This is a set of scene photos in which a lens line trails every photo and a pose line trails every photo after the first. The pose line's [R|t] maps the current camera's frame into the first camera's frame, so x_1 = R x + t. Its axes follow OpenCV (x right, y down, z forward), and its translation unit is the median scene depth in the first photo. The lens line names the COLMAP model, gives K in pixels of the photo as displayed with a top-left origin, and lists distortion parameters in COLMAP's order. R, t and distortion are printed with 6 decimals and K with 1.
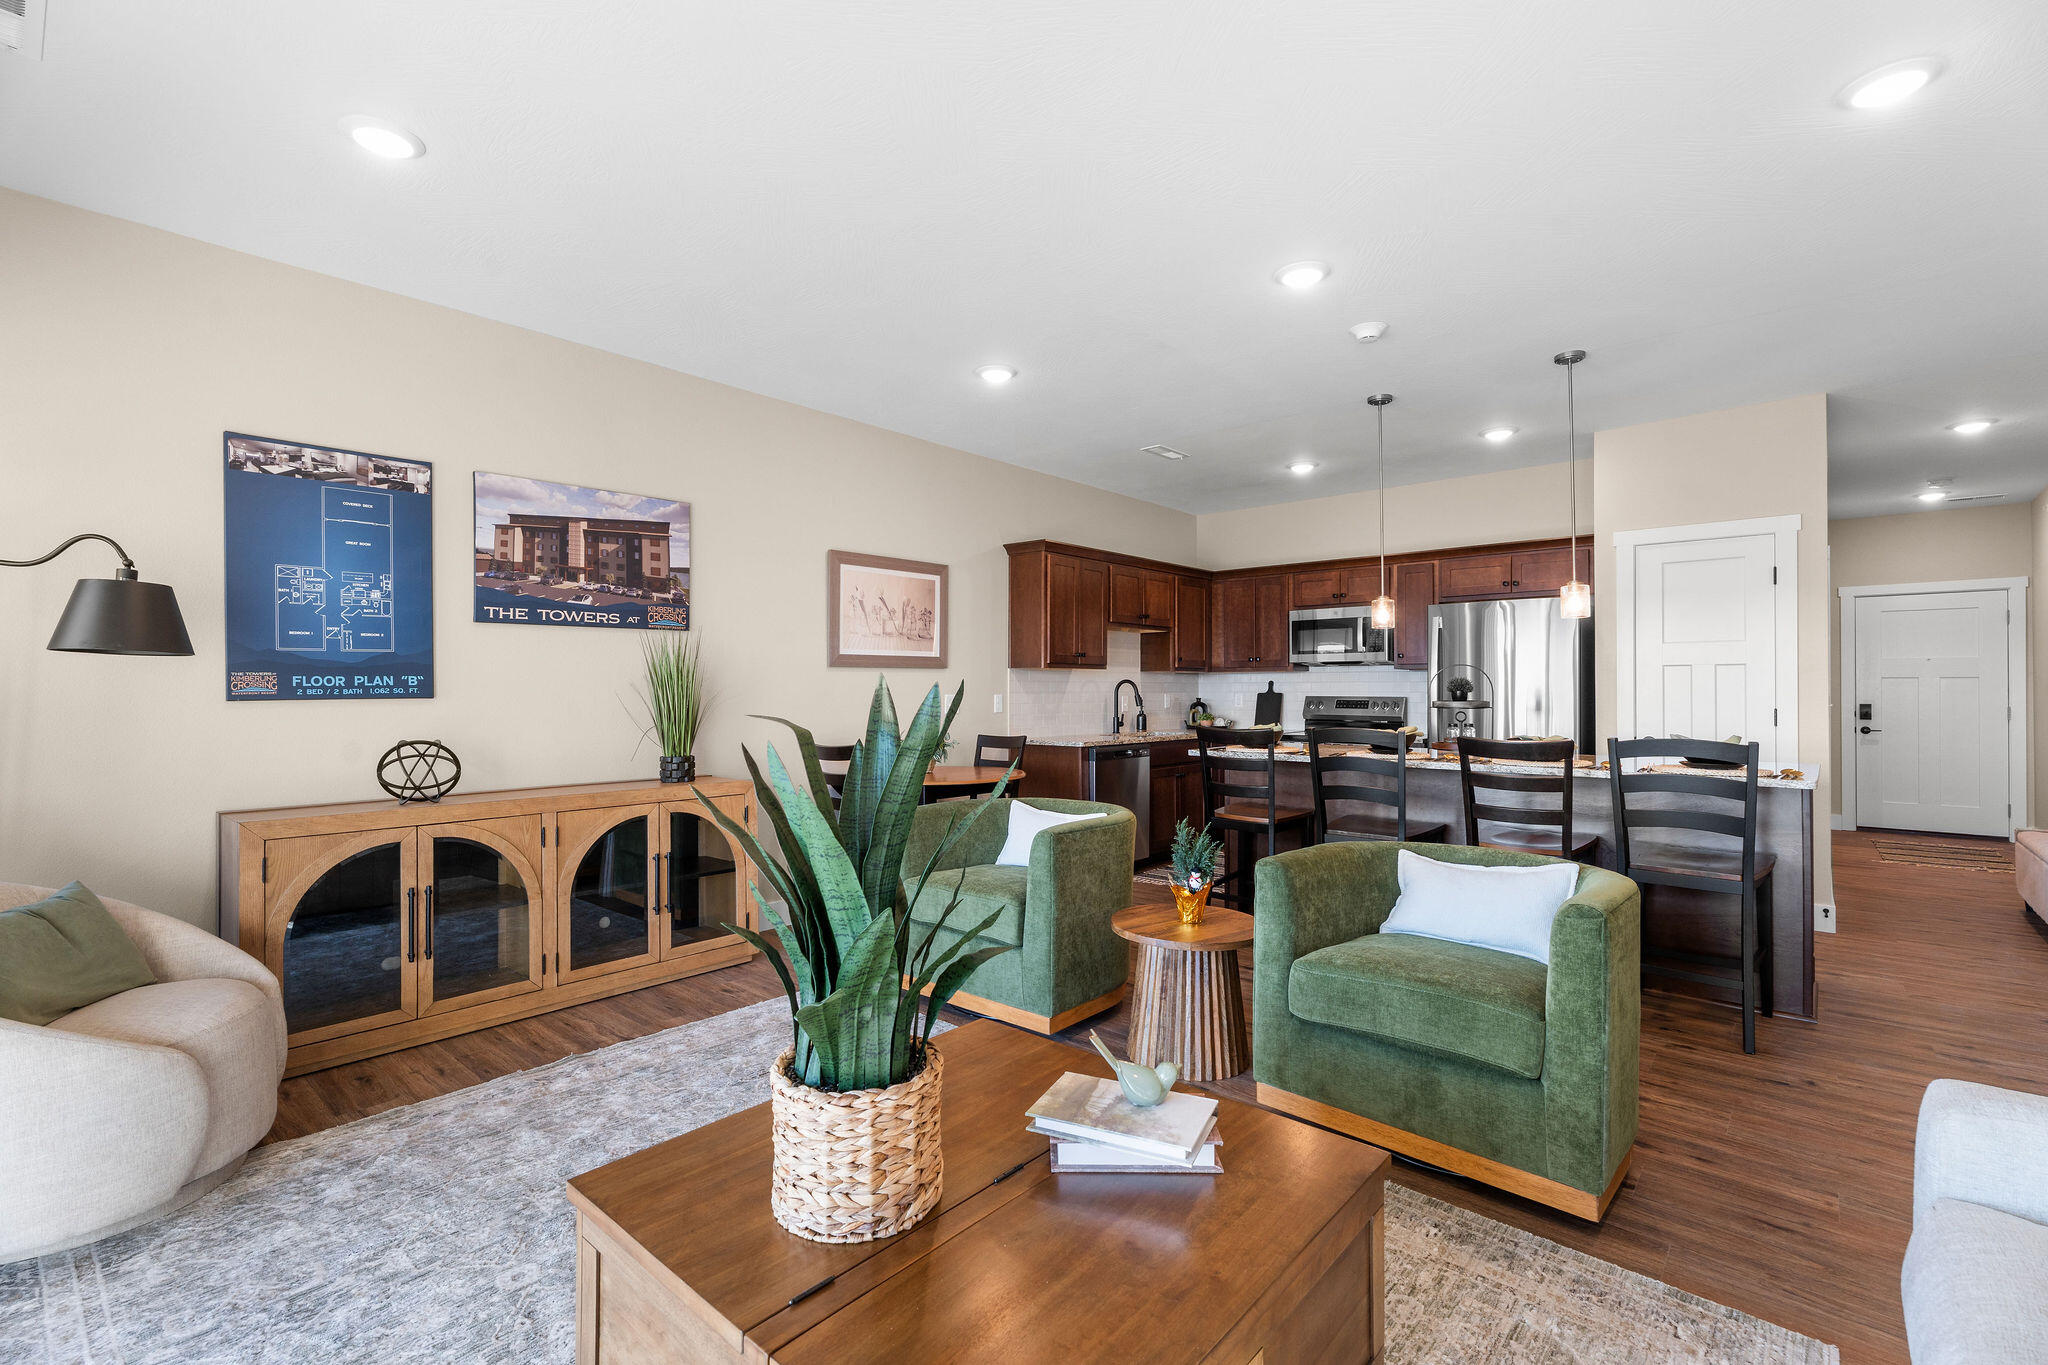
lens RADIAL K [[878.8, 0, 1024.0], [0, 878.8, 682.5], [0, 0, 1]] dist [-0.003188, -0.000161]
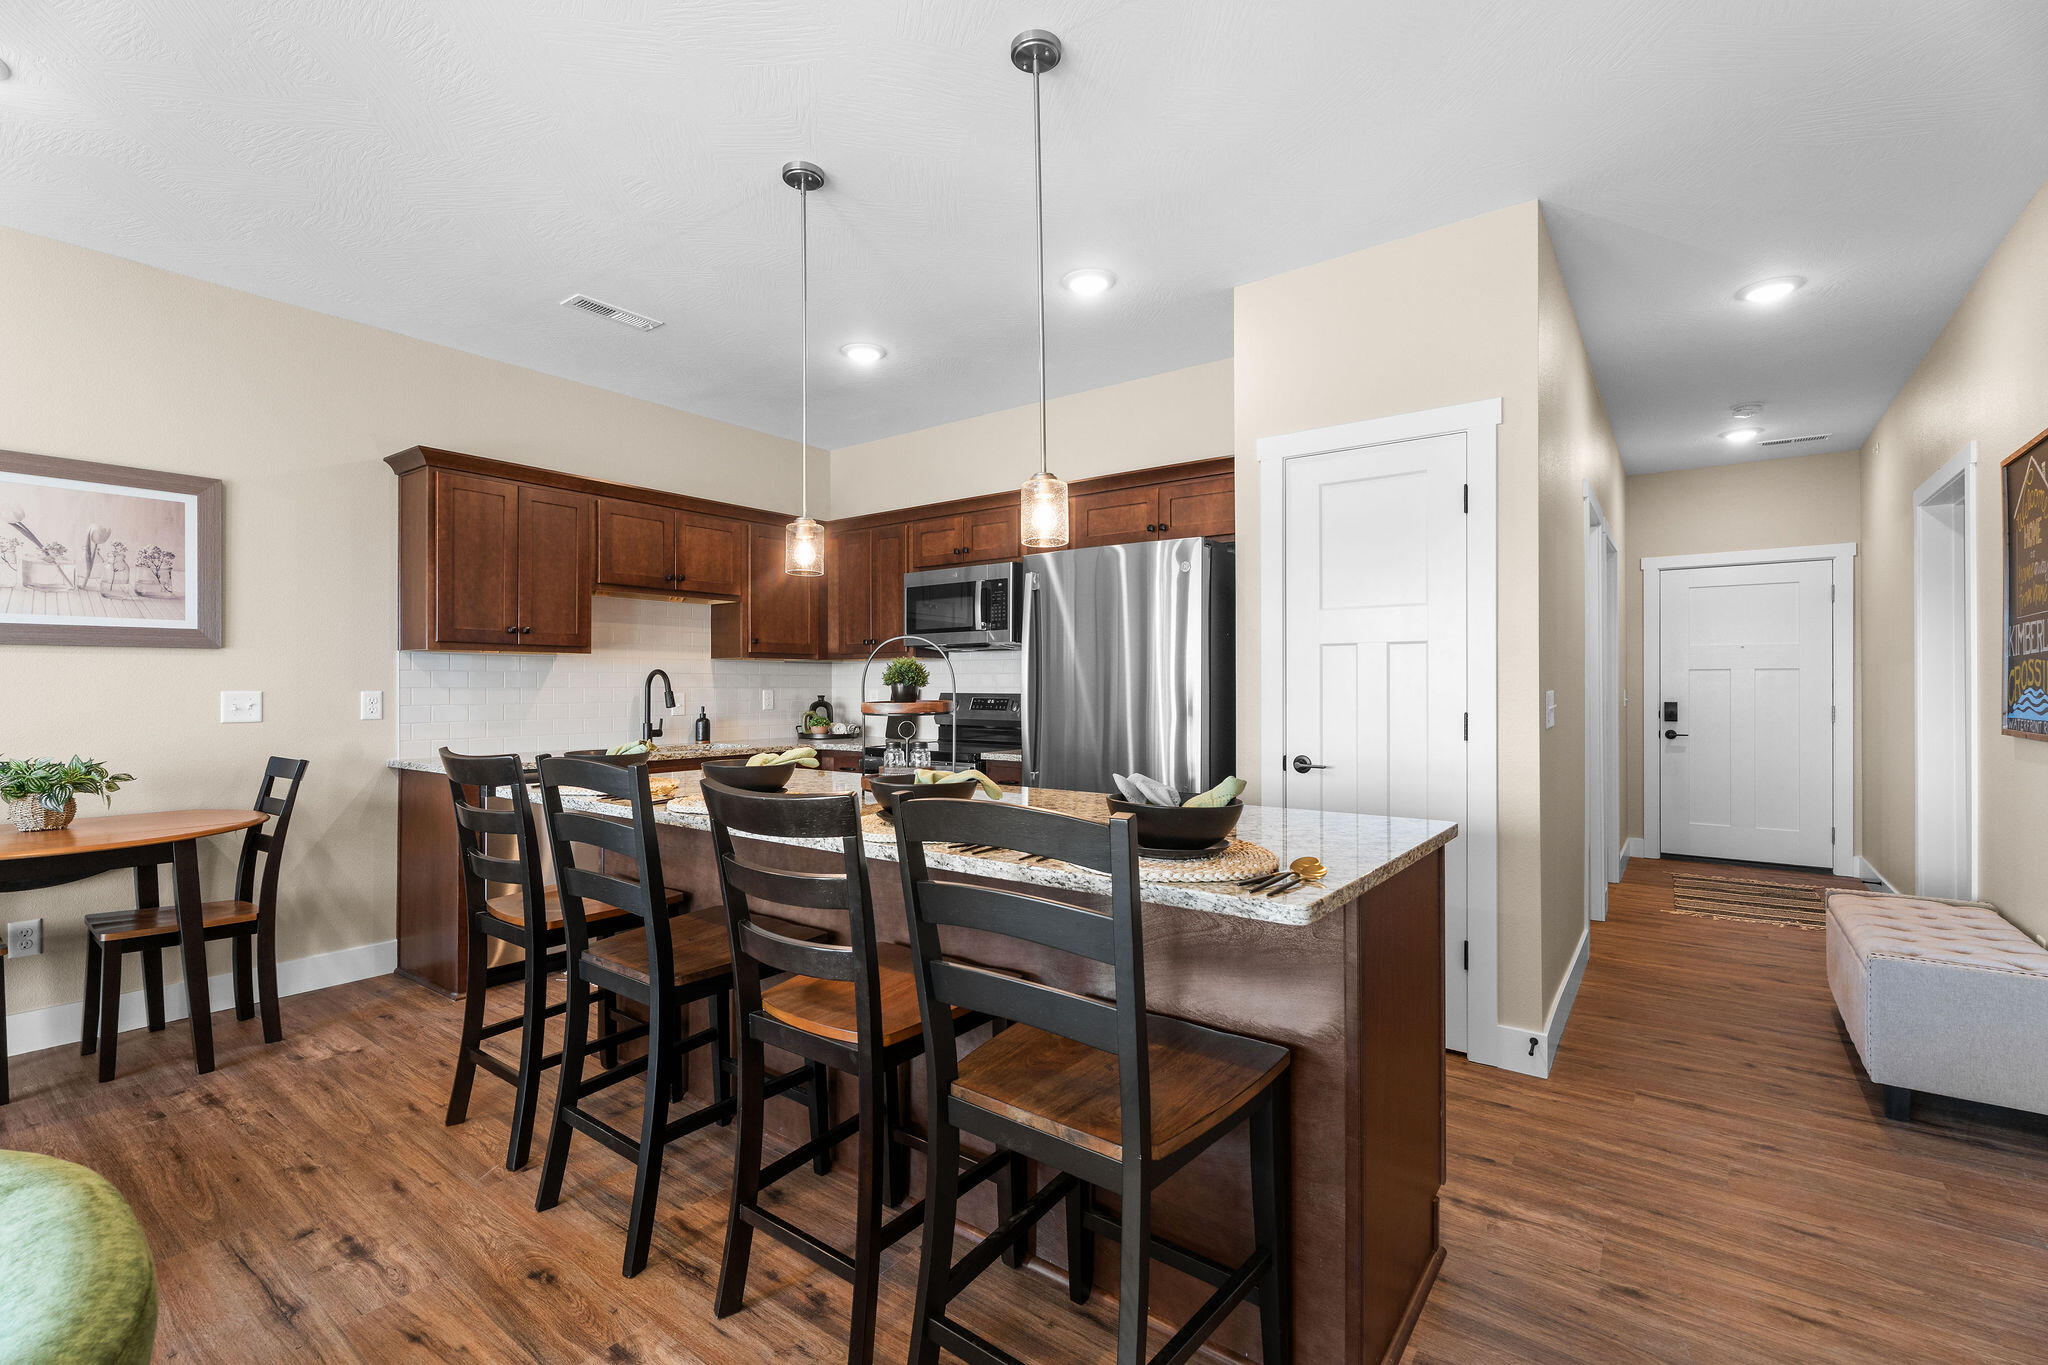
lens RADIAL K [[878.8, 0, 1024.0], [0, 878.8, 682.5], [0, 0, 1]] dist [-0.003188, -0.000161]
pose [[0.996386, 0.000117, 0.084946, 0.337378], [-0.000475, 0.999991, 0.004201, 0.003877], [-0.084945, -0.004226, 0.996377, 0.278375]]
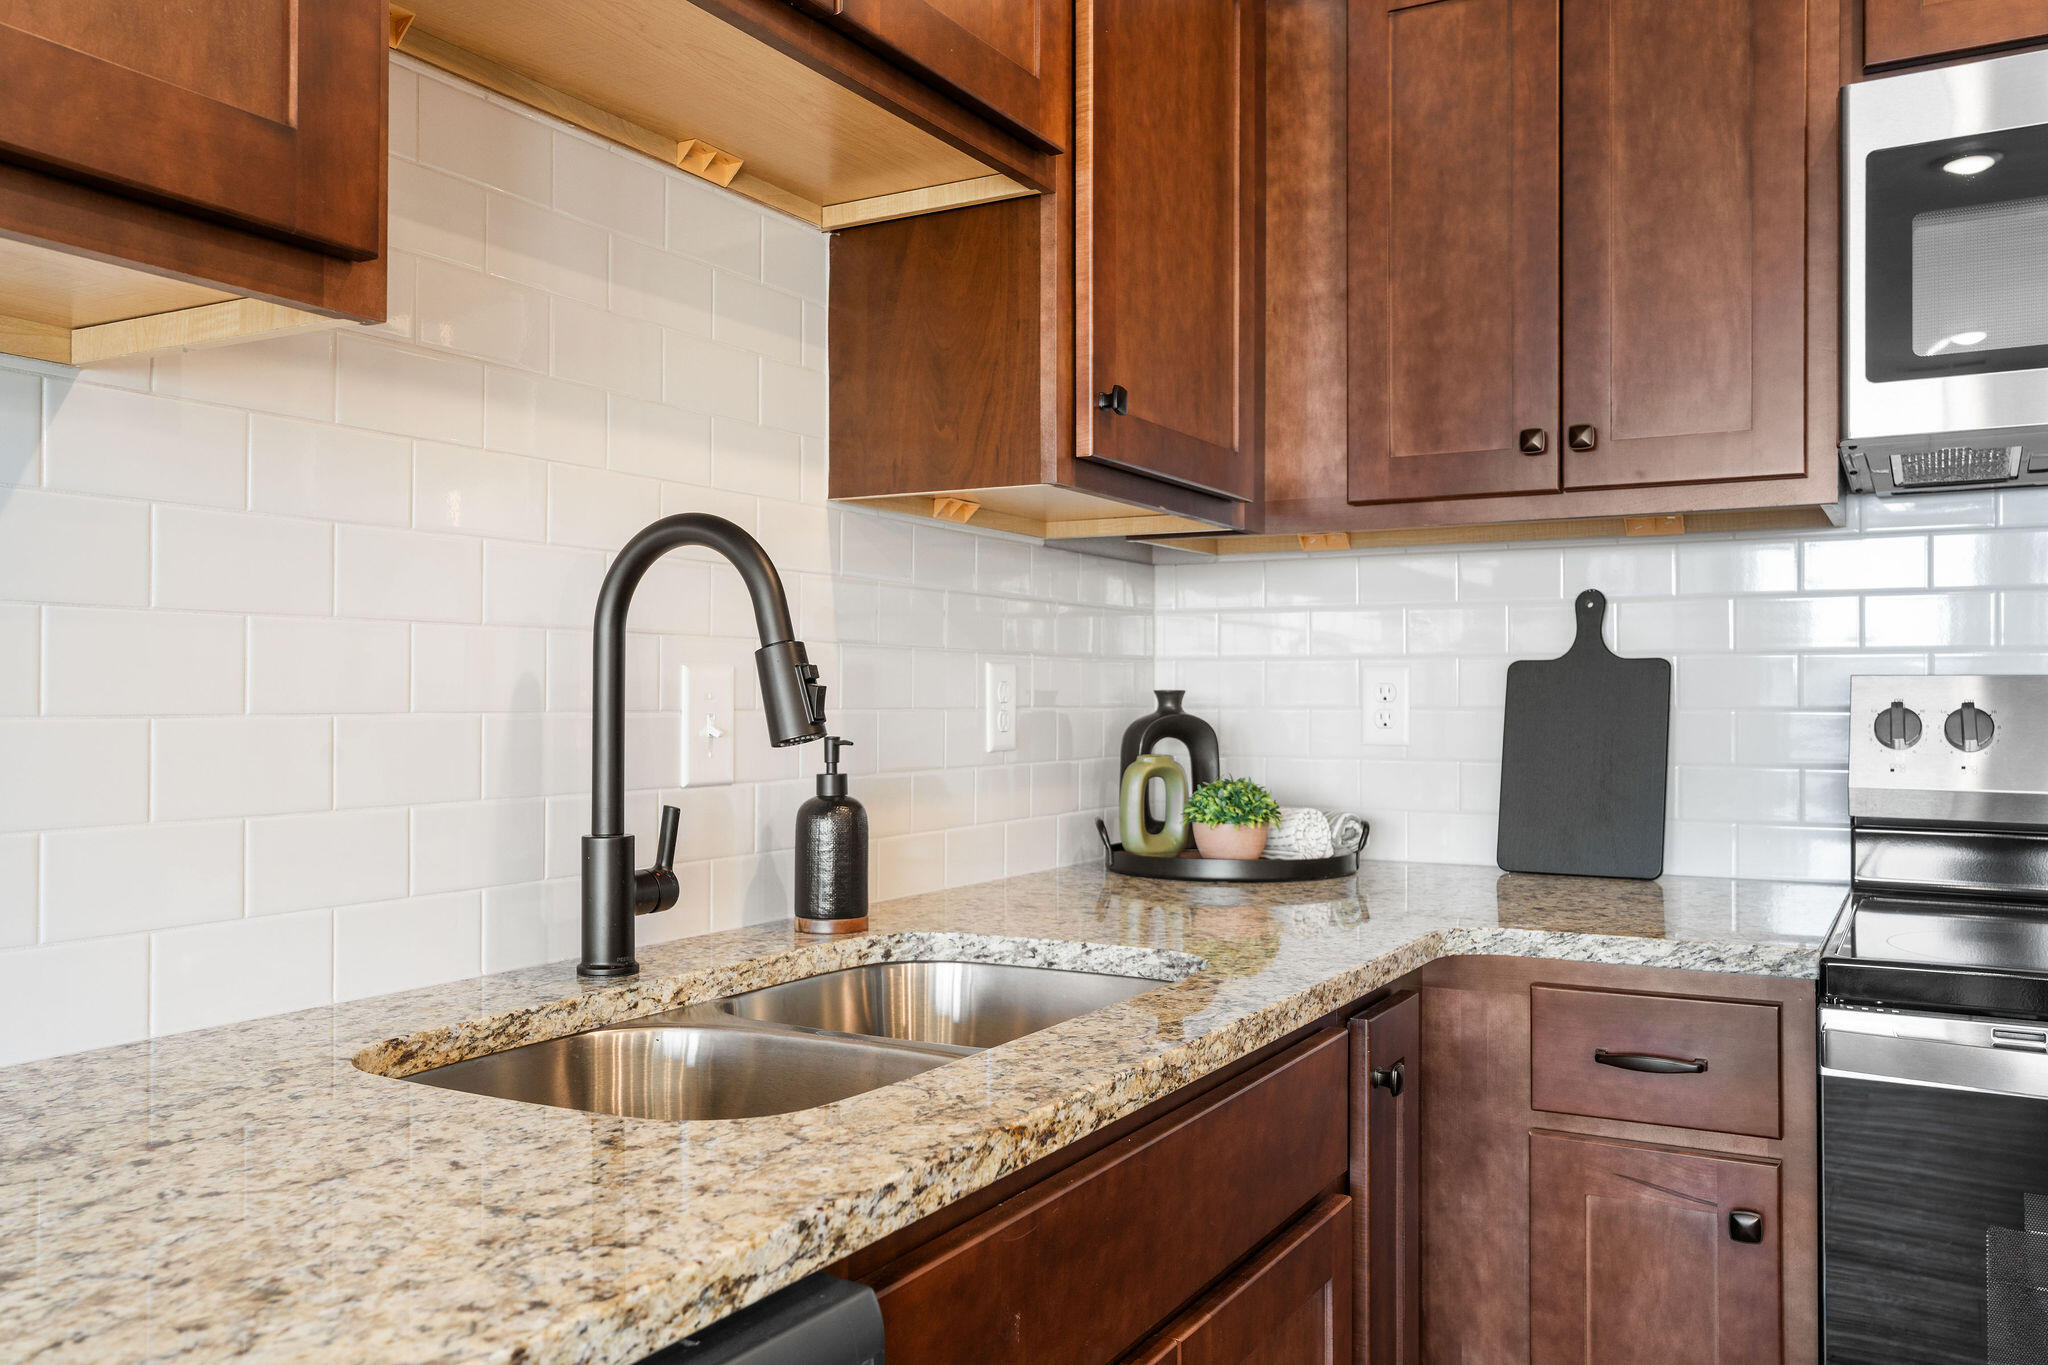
lens RADIAL K [[1655.6, 0, 1024.0], [0, 1655.6, 682.5], [0, 0, 1]] dist [-0.005939, -0.001717]
pose [[0.975246, 0.004103, 0.221083, 0.108418], [-0.003412, 0.999988, -0.003506, 0.019037], [-0.221095, 0.002665, 0.975249, 0.758806]]
